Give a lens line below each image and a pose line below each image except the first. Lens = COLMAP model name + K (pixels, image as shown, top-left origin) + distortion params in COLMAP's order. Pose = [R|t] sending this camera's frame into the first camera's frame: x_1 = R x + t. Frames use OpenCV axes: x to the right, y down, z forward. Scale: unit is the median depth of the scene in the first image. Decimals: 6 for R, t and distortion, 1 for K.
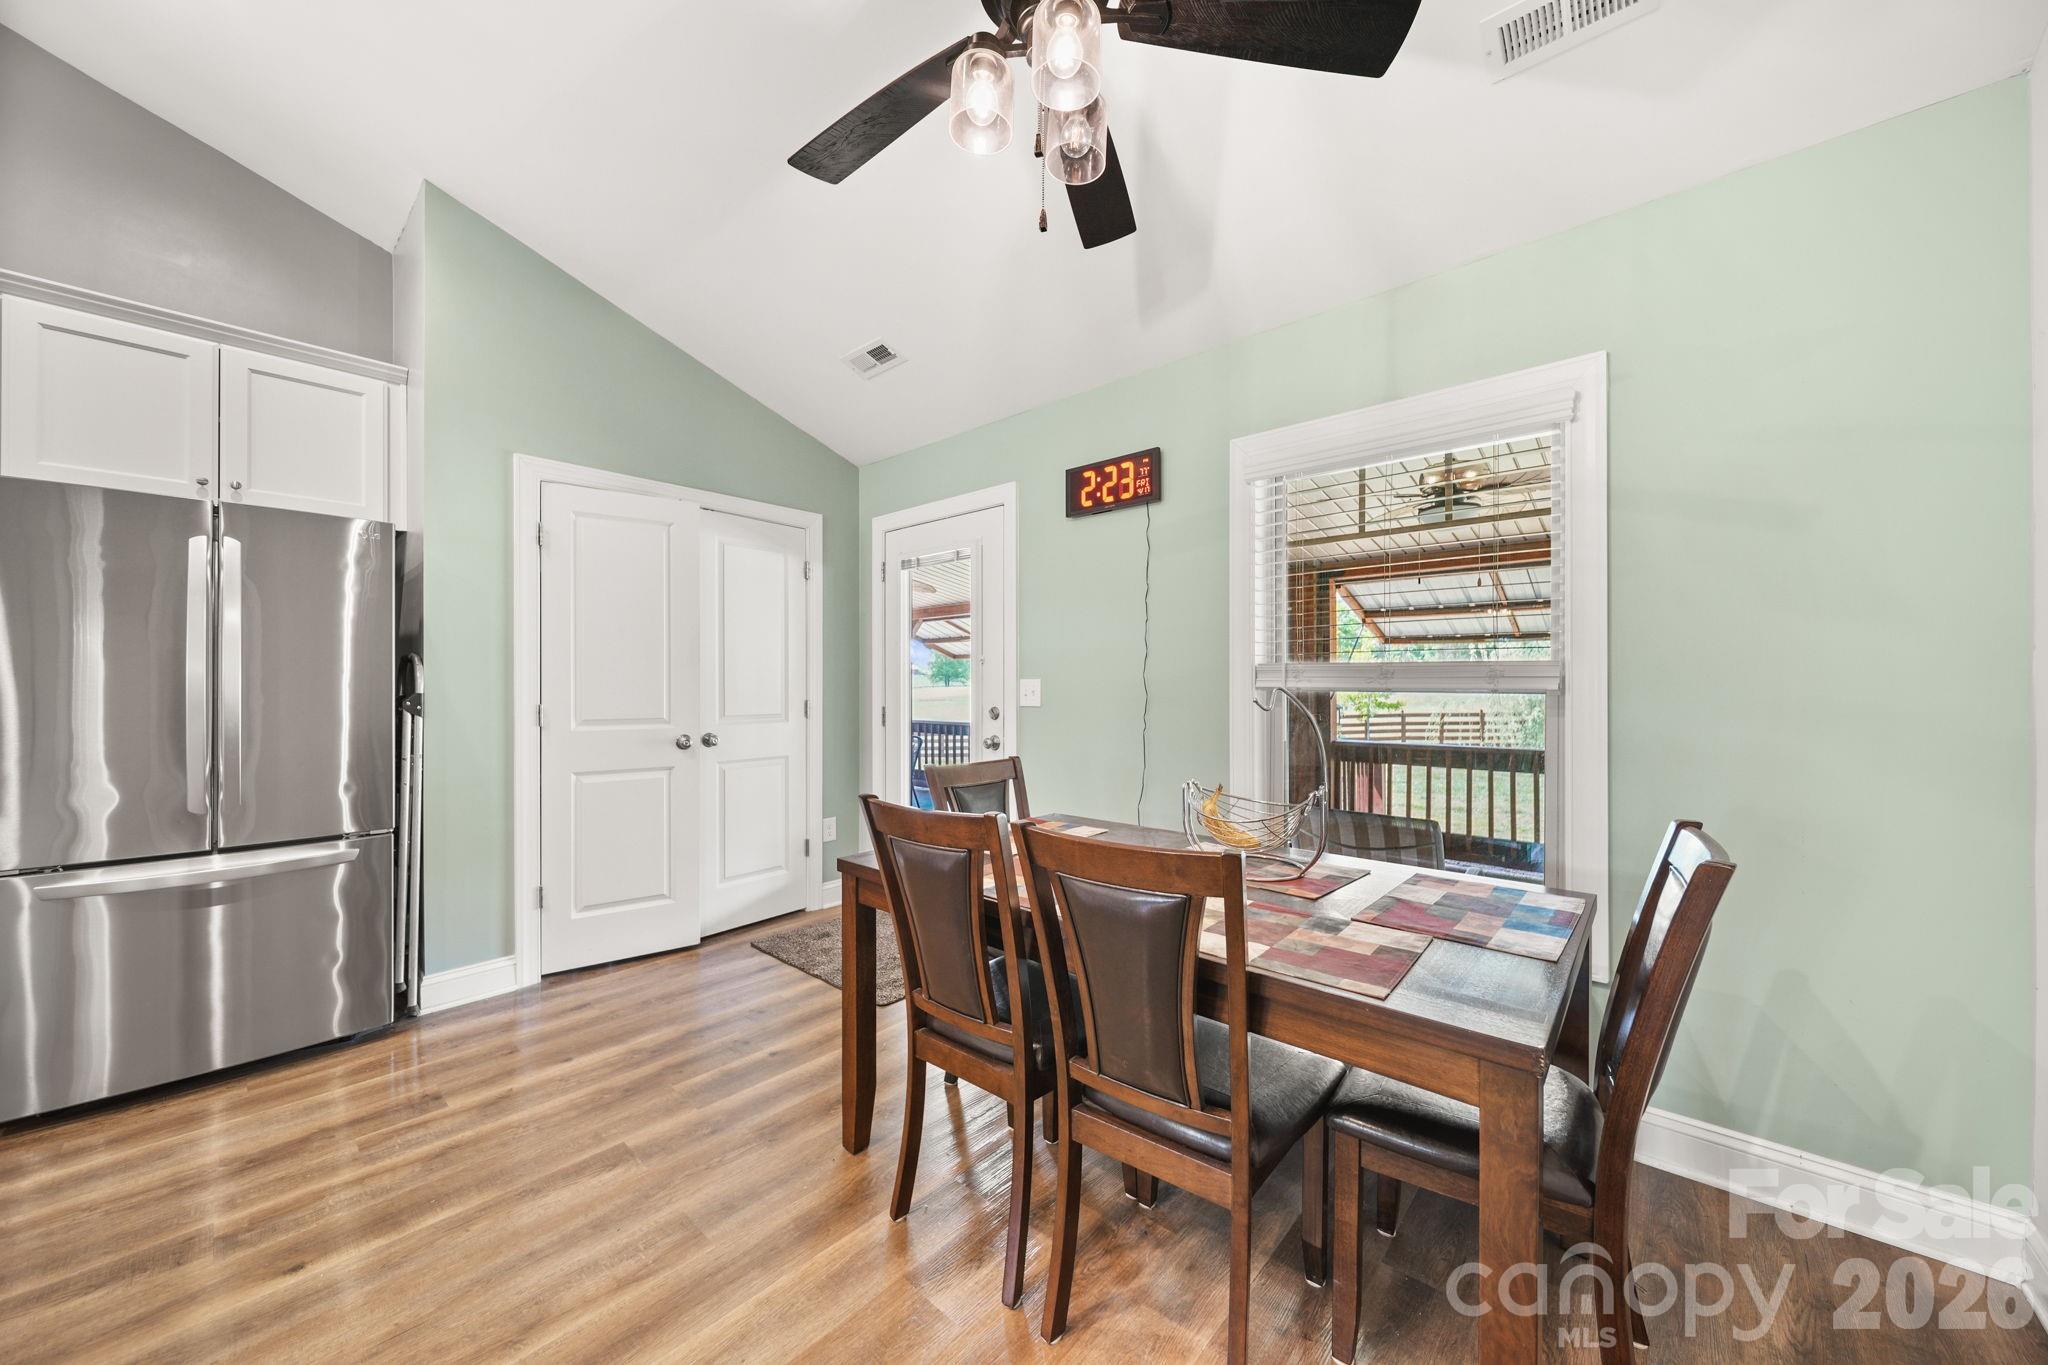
lens RADIAL K [[709.1, 0, 1024.0], [0, 709.1, 682.5], [0, 0, 1]] dist [-0.000386, -0.000007]
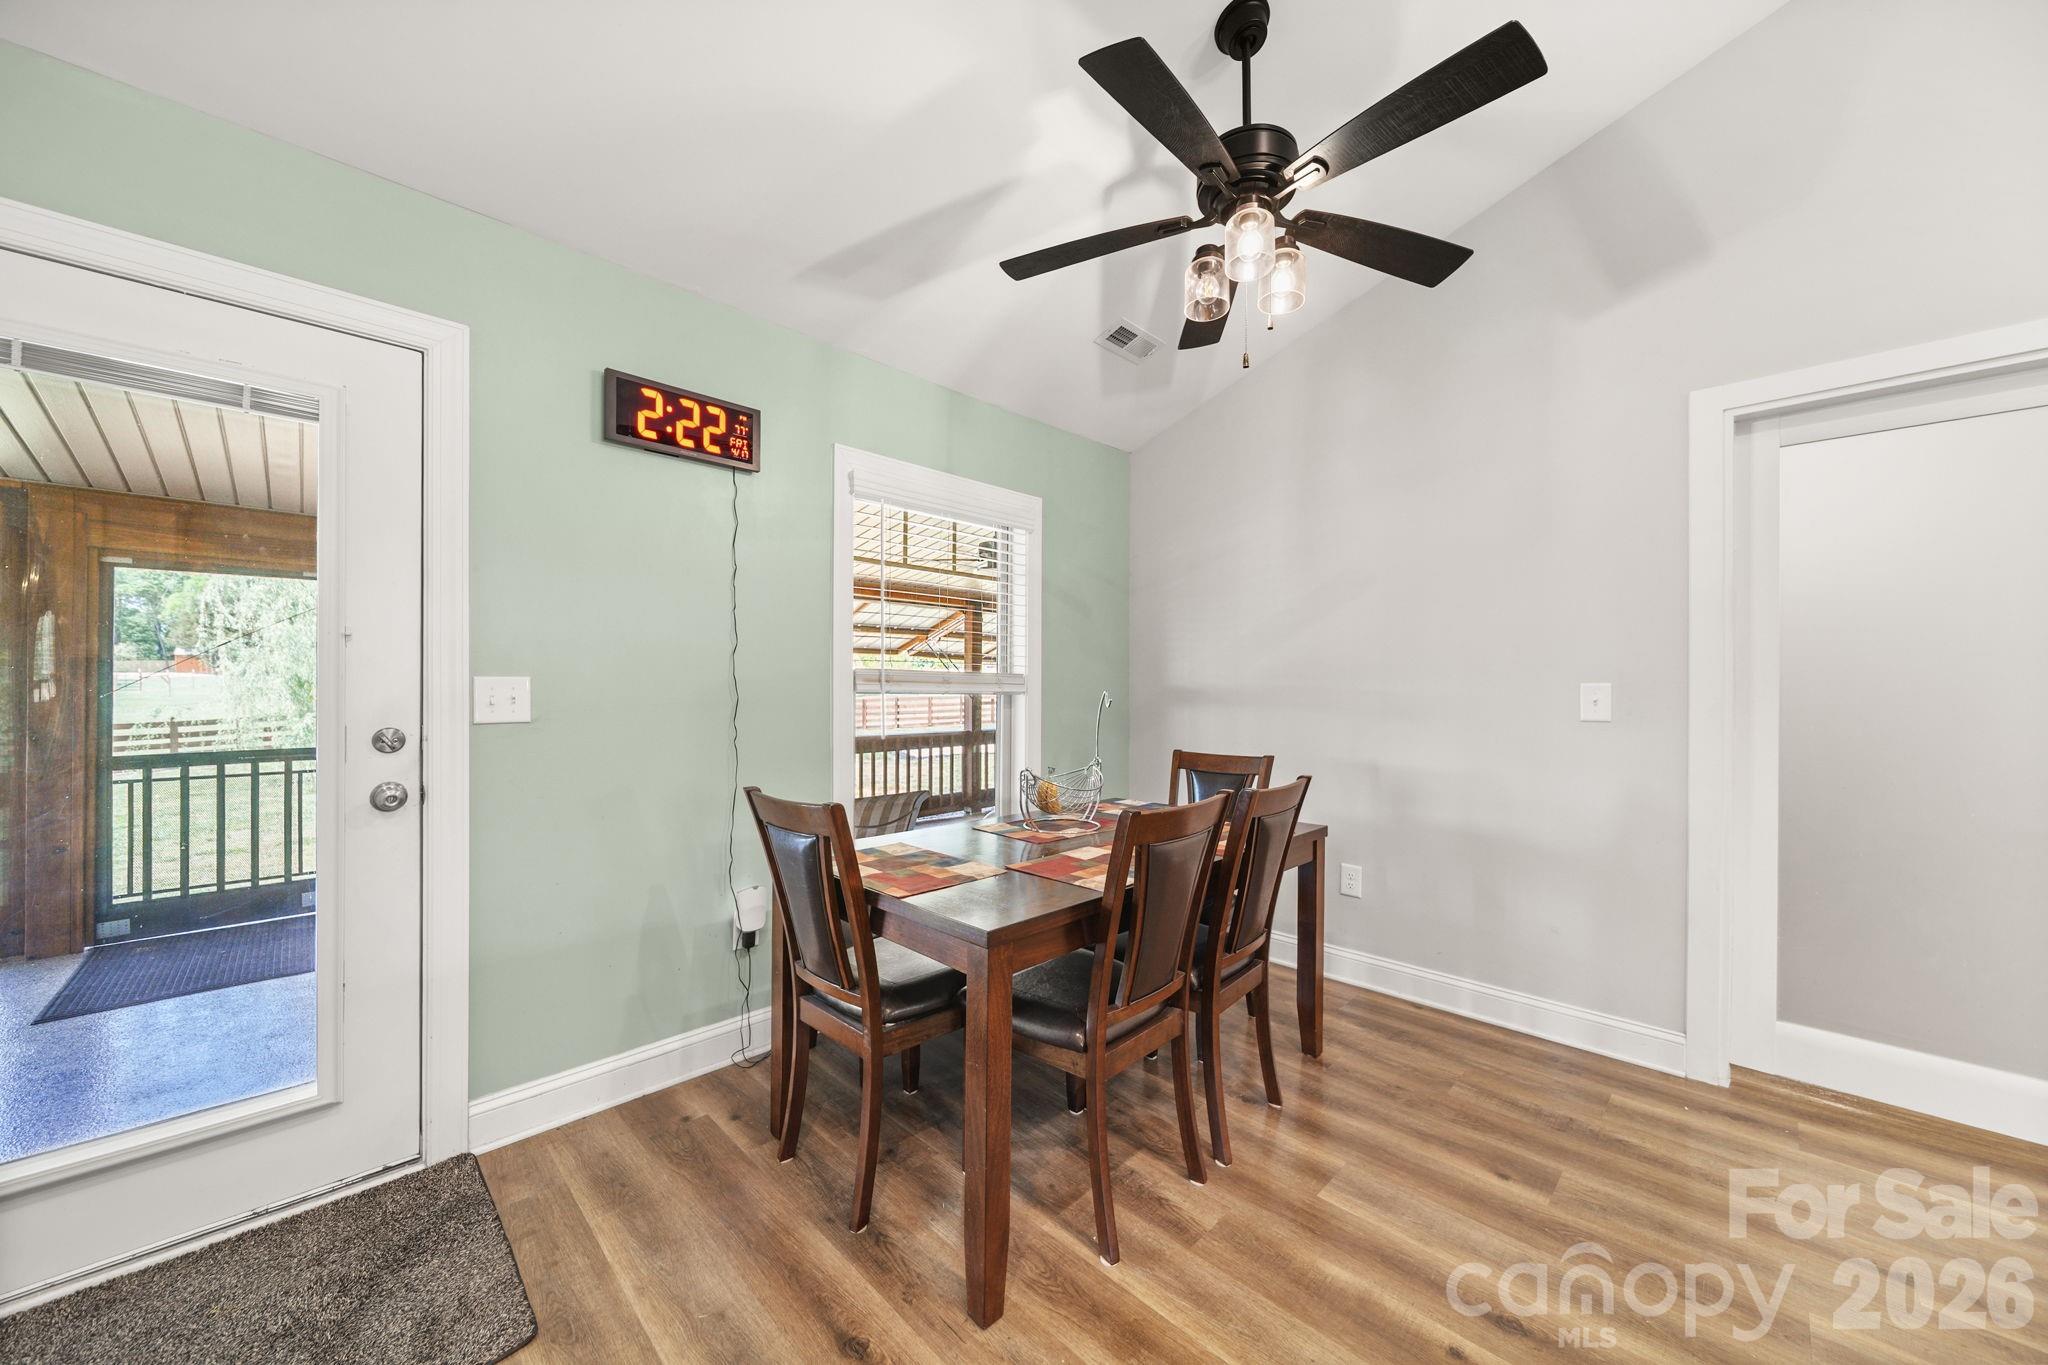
lens RADIAL K [[740.2, 0, 1038.0], [0, 740.2, 659.8], [0, 0, 1]] dist [-0.001981, -0.000070]
pose [[0.040362, 0.034054, 0.998605, -0.651398], [-0.010873, 0.999375, -0.033641, -0.003023], [-0.999126, -0.009500, 0.040707, 0.589626]]
